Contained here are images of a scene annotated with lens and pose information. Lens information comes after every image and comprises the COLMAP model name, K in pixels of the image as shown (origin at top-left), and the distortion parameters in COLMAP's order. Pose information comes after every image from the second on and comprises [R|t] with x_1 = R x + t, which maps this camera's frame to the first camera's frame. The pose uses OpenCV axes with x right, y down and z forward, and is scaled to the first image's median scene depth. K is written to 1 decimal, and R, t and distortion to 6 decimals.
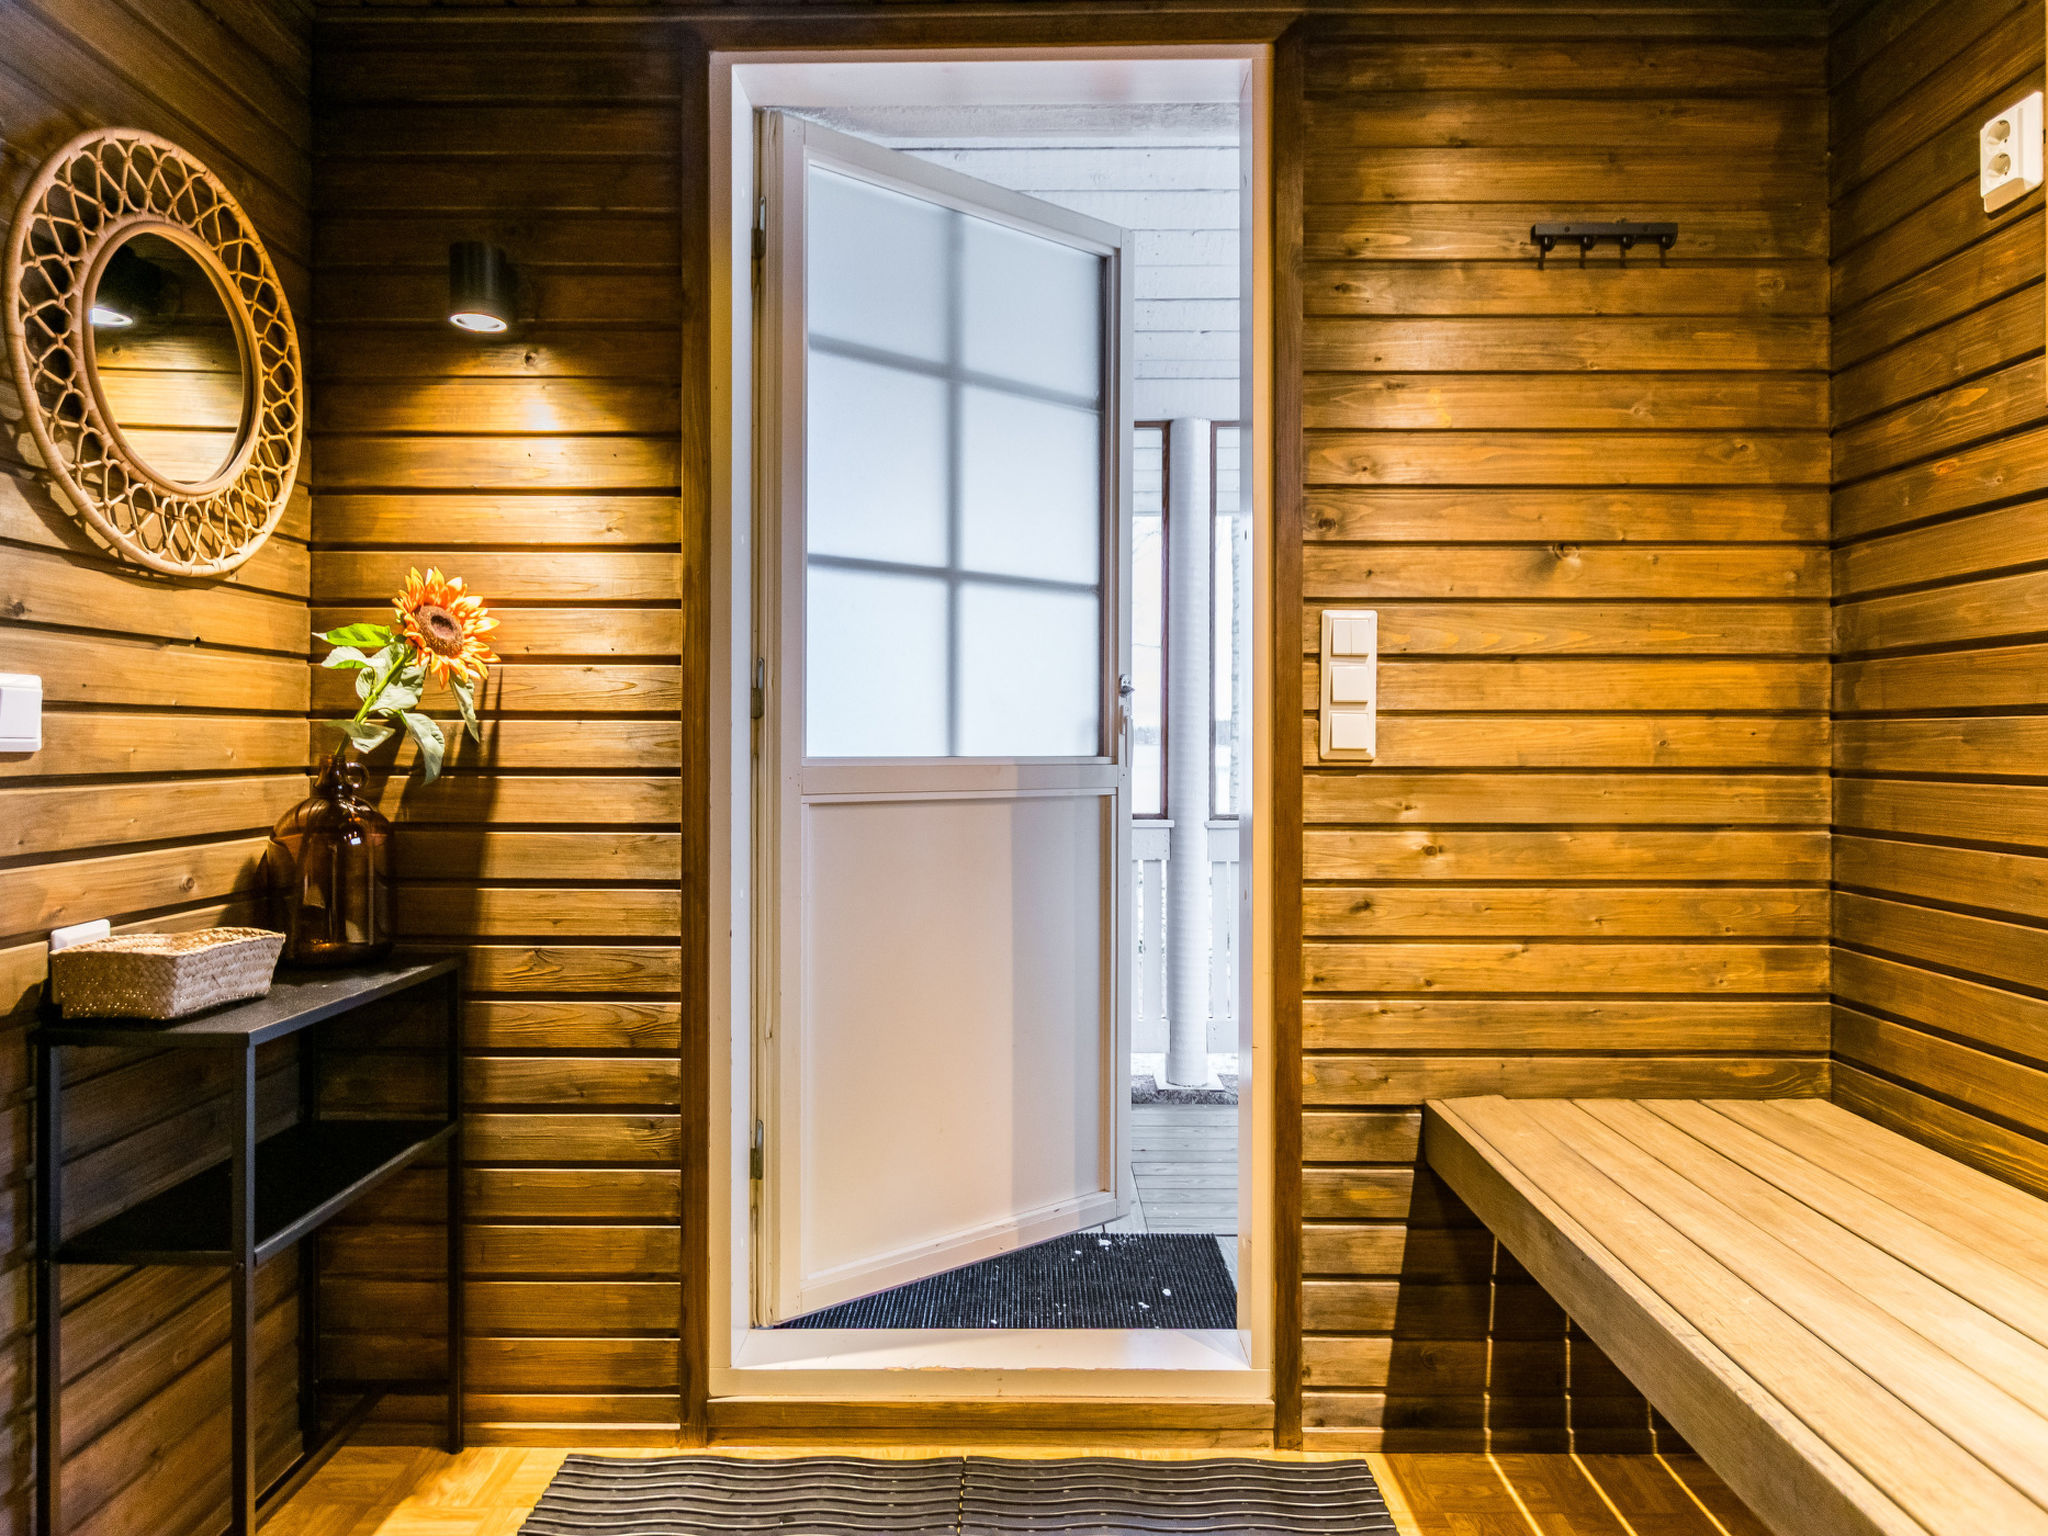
lens RADIAL K [[1242.6, 0, 1032.8], [0, 1242.6, 733.8], [0, 0, 1]] dist [-0.002431, -0.001105]
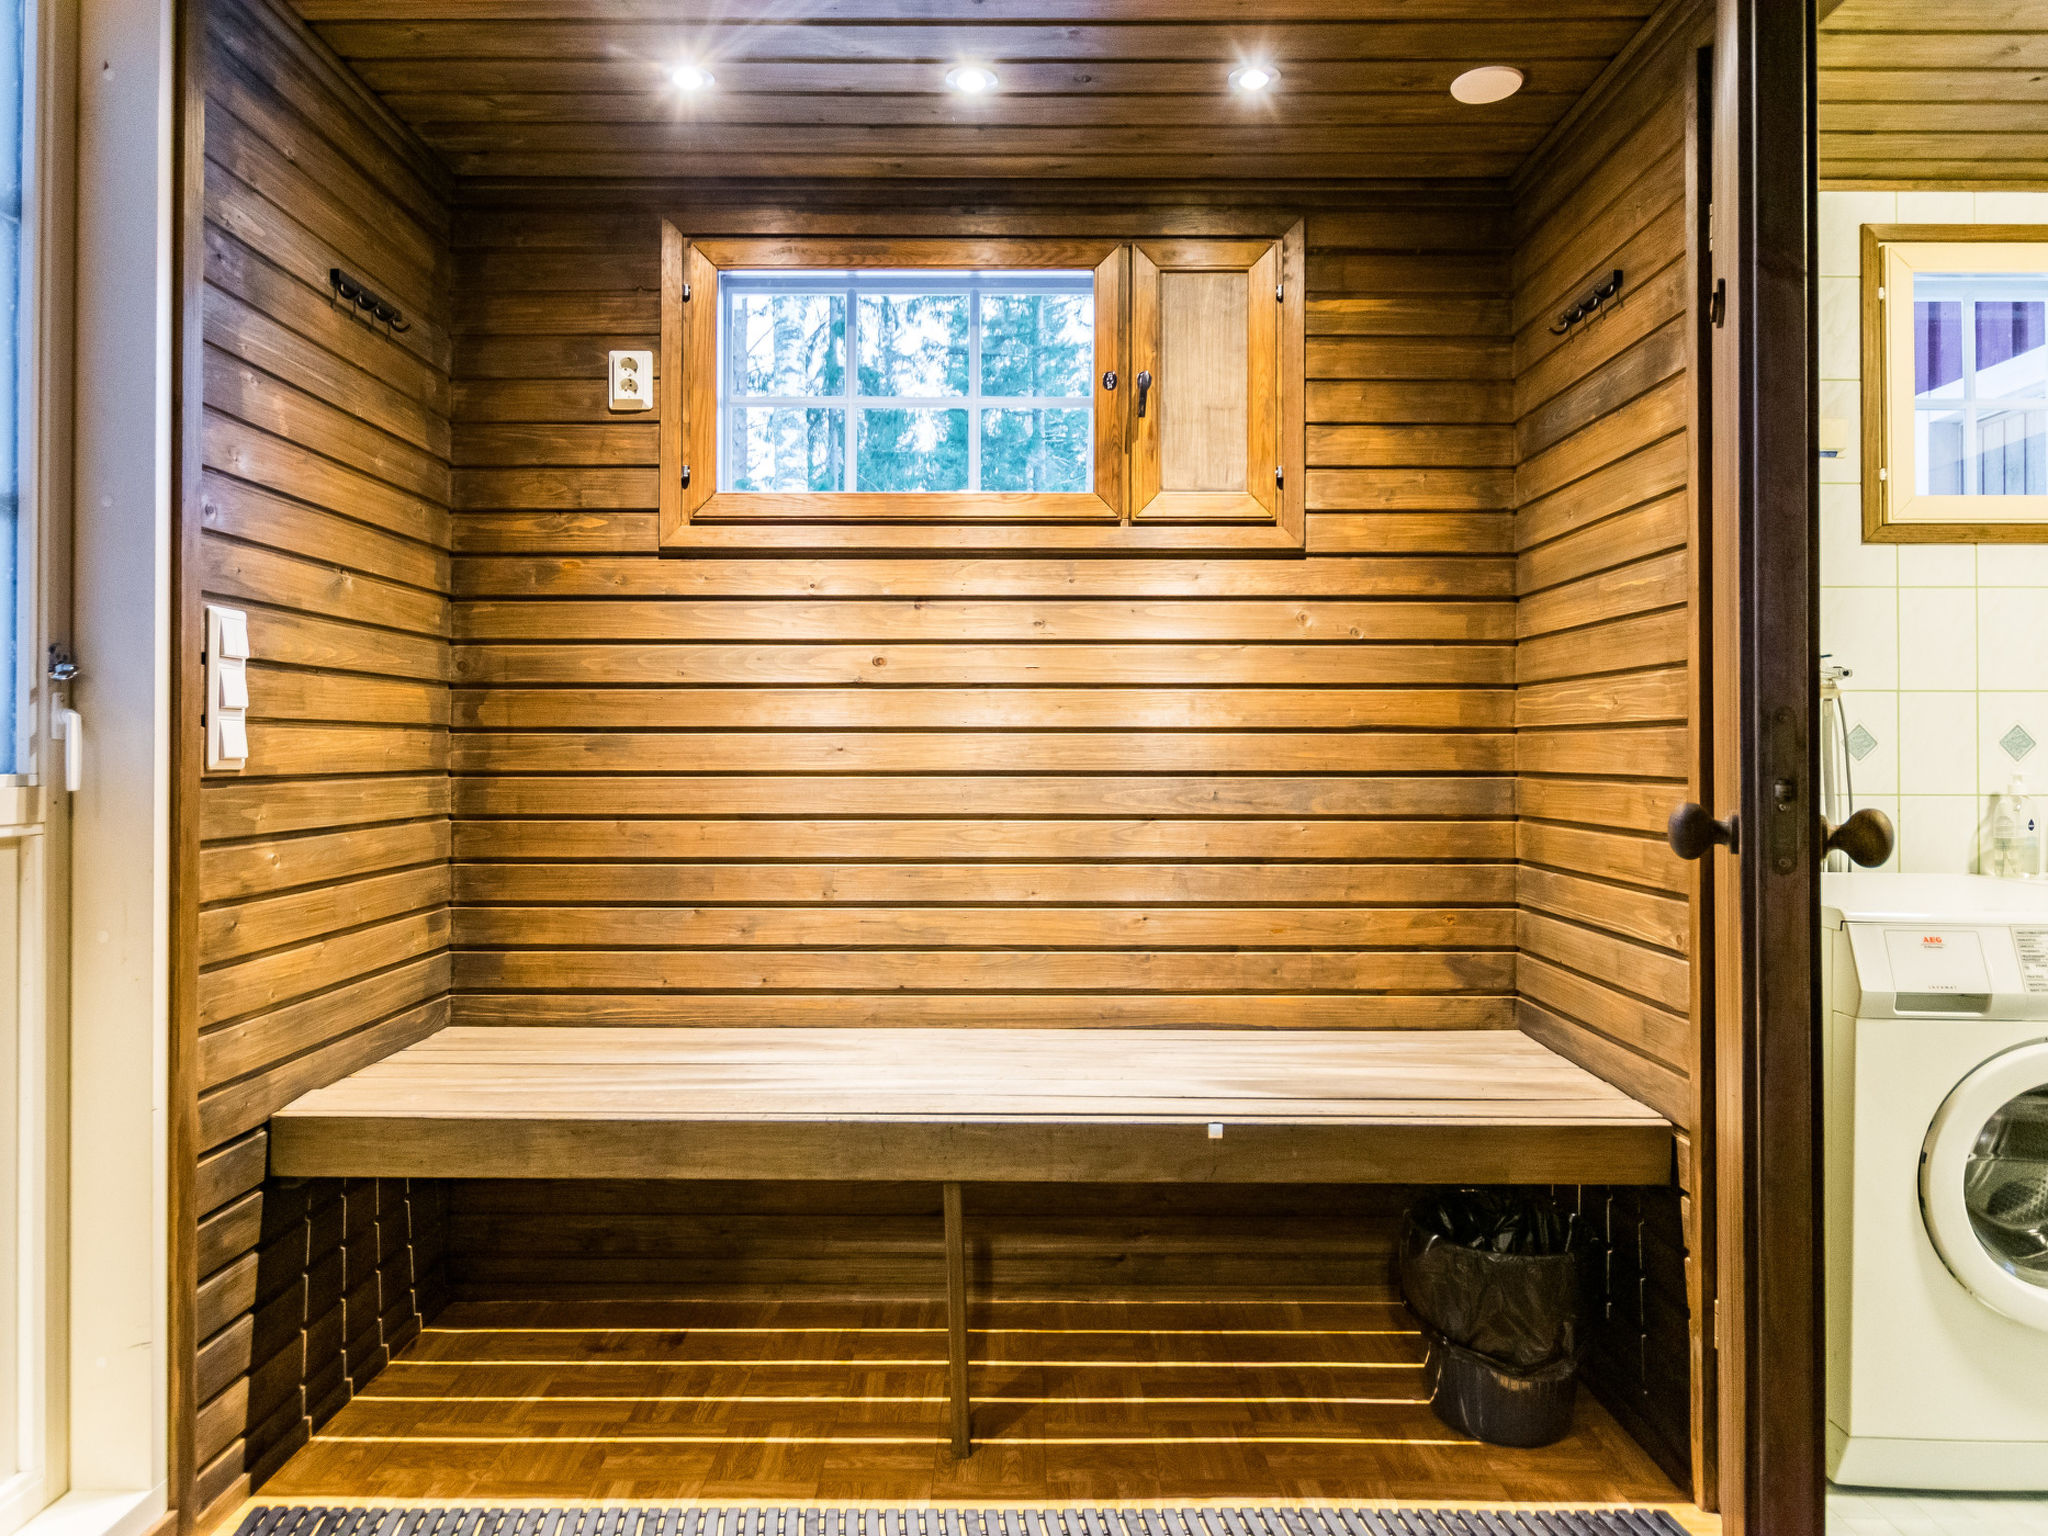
lens RADIAL K [[1242.6, 0, 1032.8], [0, 1242.6, 733.8], [0, 0, 1]] dist [-0.002431, -0.001105]
pose [[0.003305, 0.011178, 0.999932, -0.668302], [-0.007615, 0.999909, -0.011152, -0.000260], [-0.999966, -0.007577, 0.003390, 0.397410]]
